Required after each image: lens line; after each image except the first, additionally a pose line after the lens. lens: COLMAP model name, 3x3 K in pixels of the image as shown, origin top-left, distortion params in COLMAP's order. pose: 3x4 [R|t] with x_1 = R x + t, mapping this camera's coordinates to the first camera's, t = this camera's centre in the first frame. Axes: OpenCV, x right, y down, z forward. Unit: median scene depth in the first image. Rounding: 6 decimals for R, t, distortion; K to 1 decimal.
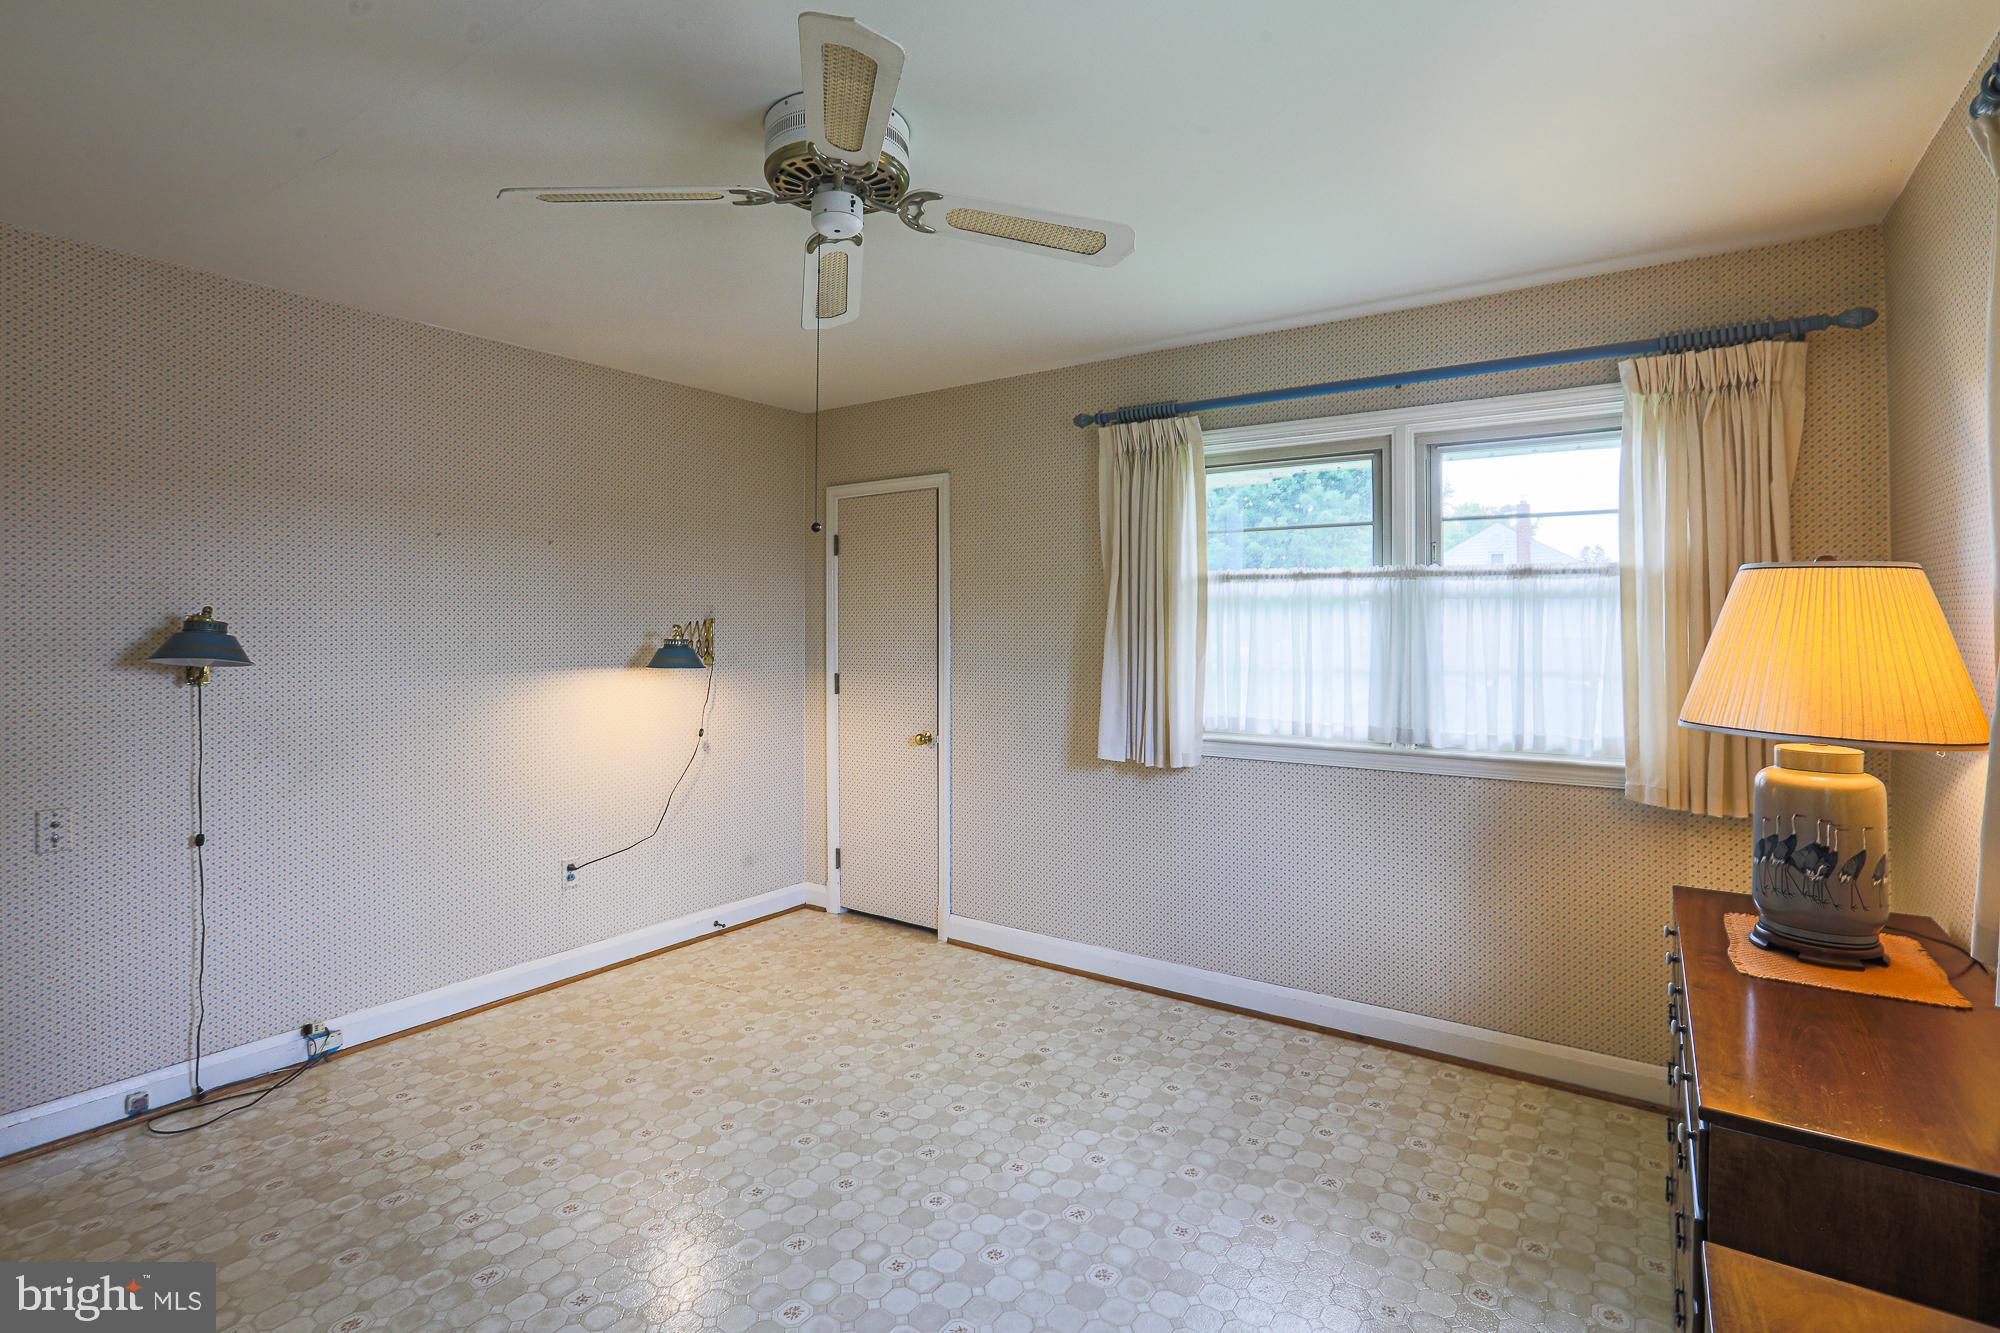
lens RADIAL K [[896.6, 0, 982.2], [0, 896.6, 628.2], [0, 0, 1]] dist [-0.058644, 0.018135]
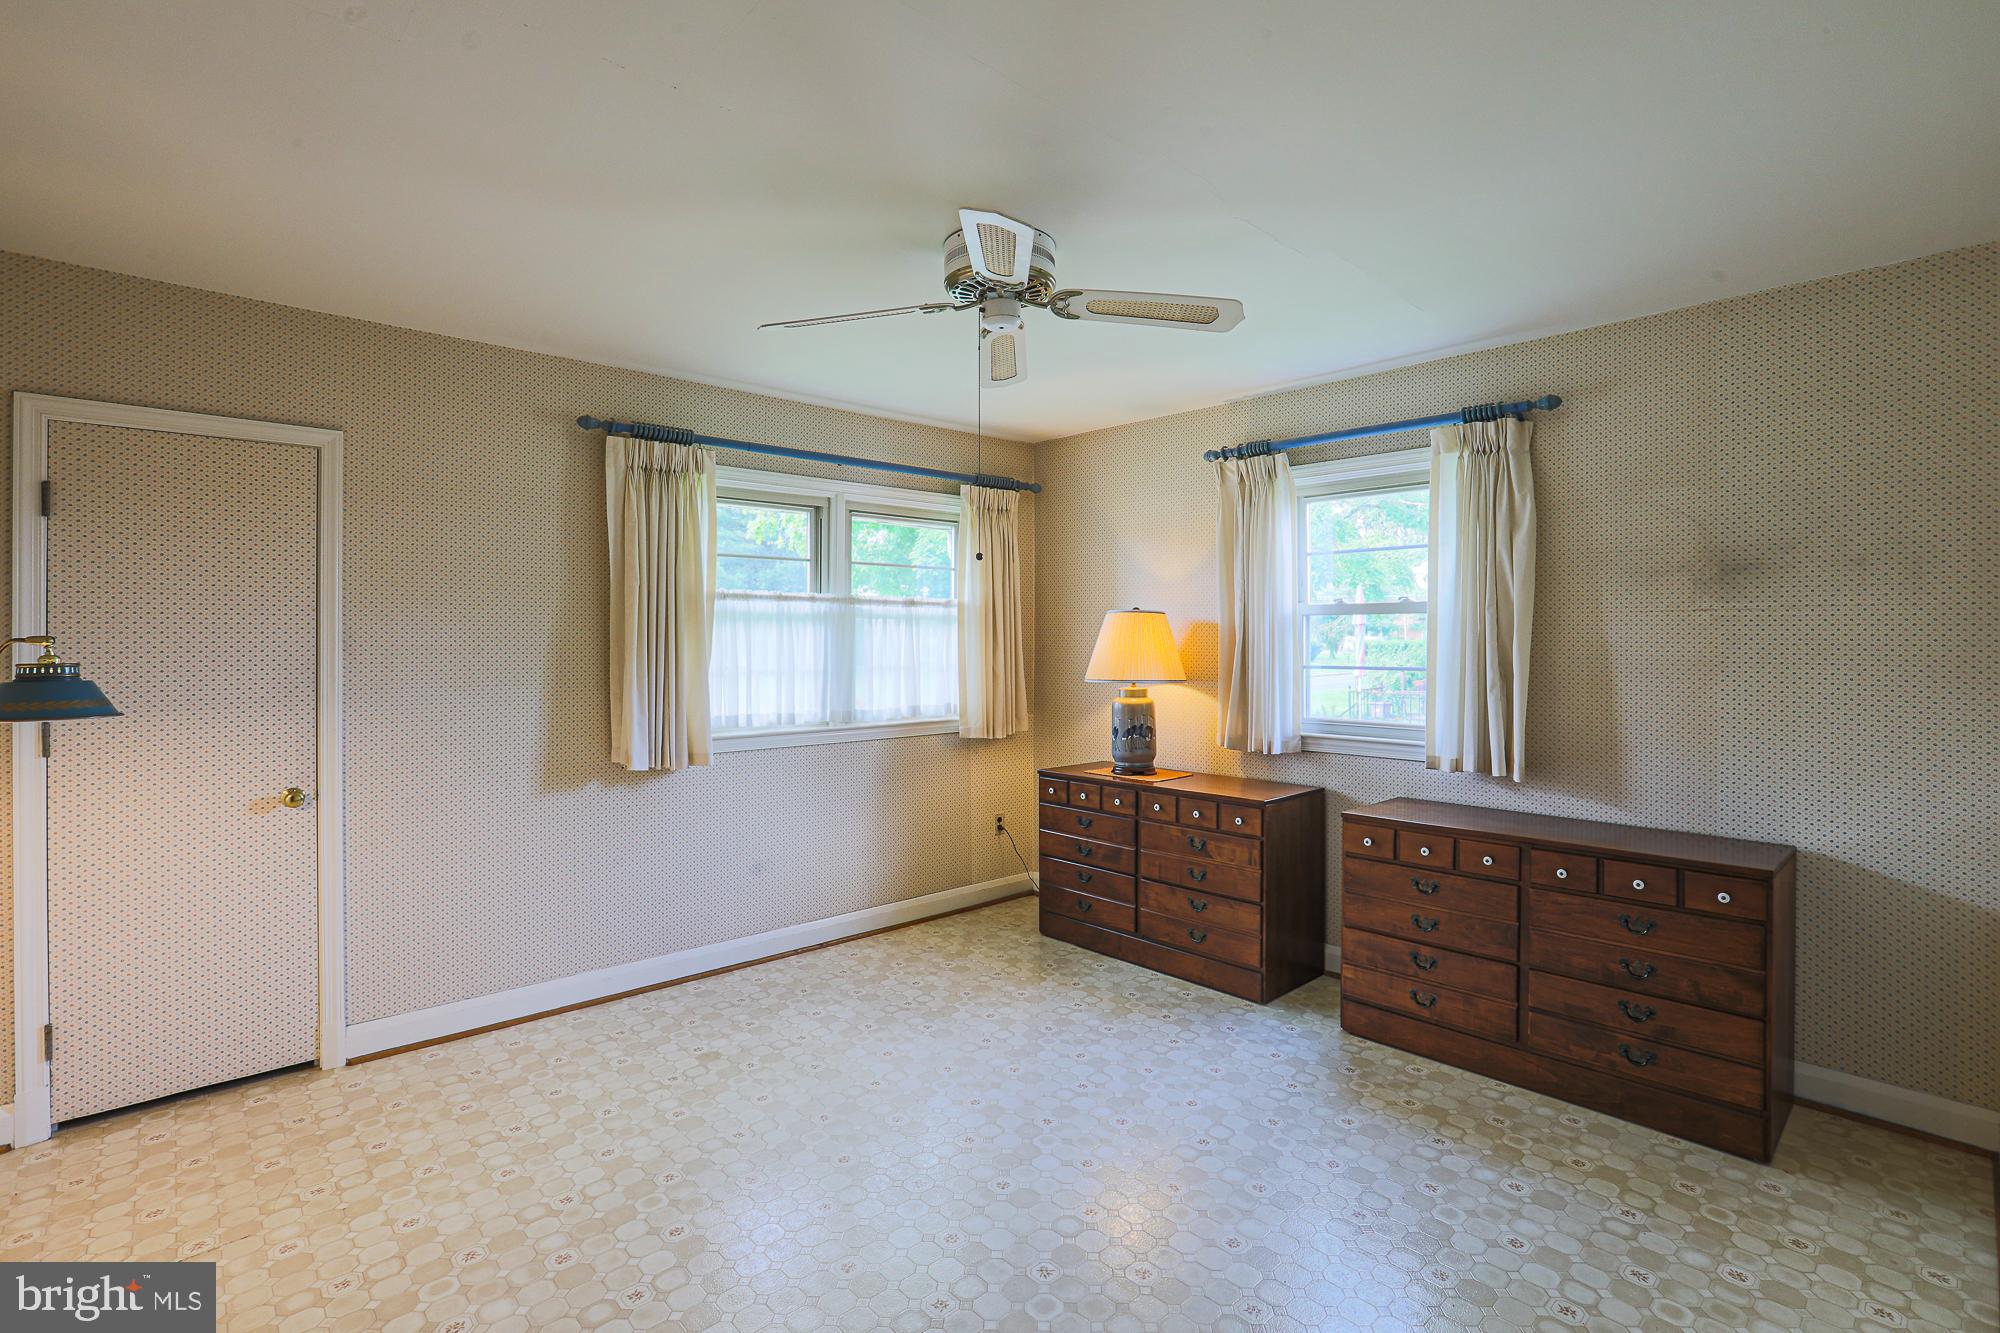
lens RADIAL K [[953.4, 0, 997.5], [0, 953.4, 633.7], [0, 0, 1]] dist [-0.053882, 0.015837]
pose [[0.229681, -0.000945, 0.973265, -0.898615], [0.001780, 0.999998, 0.000551, -0.007884], [-0.973264, 0.001606, 0.229682, 0.402031]]
